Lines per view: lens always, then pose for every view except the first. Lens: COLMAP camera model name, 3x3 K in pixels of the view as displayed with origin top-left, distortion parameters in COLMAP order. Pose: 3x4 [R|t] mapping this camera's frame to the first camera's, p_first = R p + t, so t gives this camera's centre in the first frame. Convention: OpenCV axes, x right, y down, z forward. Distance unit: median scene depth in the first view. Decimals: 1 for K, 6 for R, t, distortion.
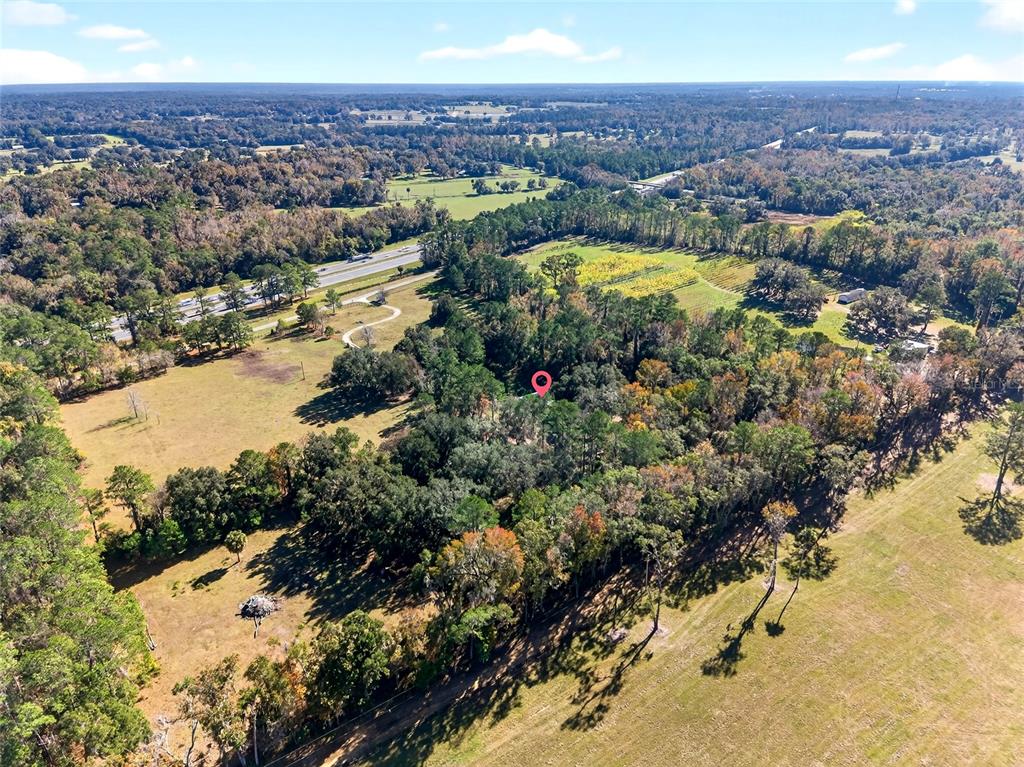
lens RADIAL K [[705.8, 0, 507.8], [0, 705.8, 380.9], [0, 0, 1]] dist [0.111006, -0.129124]
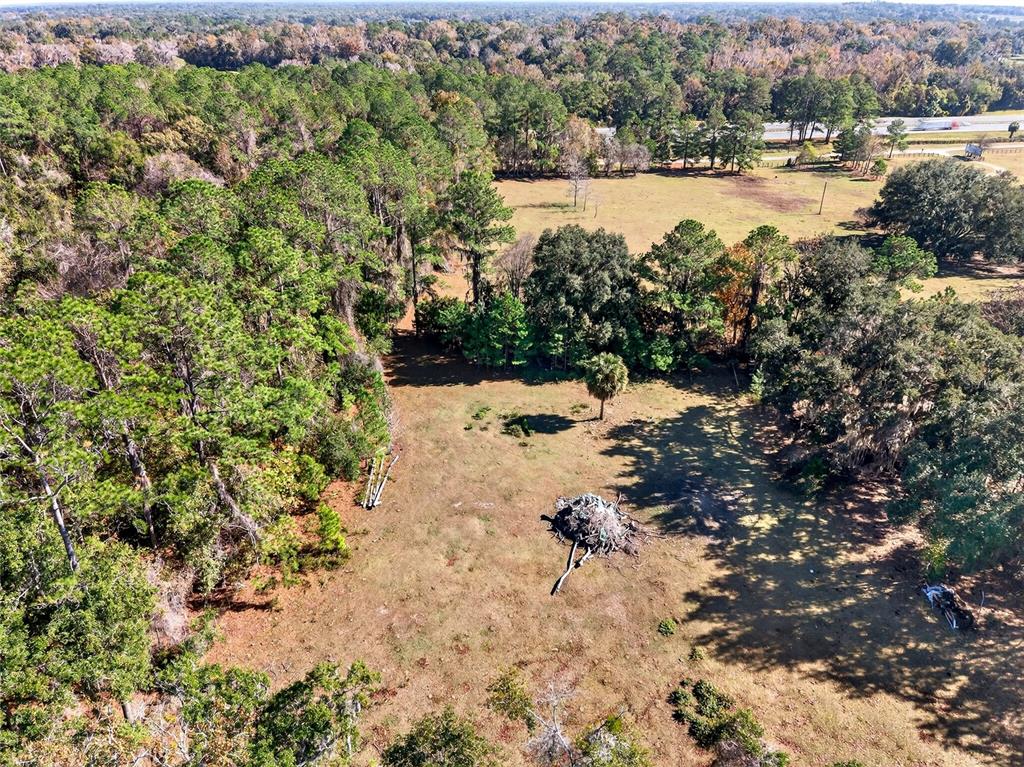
lens RADIAL K [[705.8, 0, 507.8], [0, 705.8, 380.9], [0, 0, 1]] dist [0.111006, -0.129124]
pose [[0.762037, 0.322970, -0.561239, -0.160681], [-0.268908, 0.946303, 0.179441, 0.157095], [0.589056, 0.014181, 0.807967, 0.569780]]
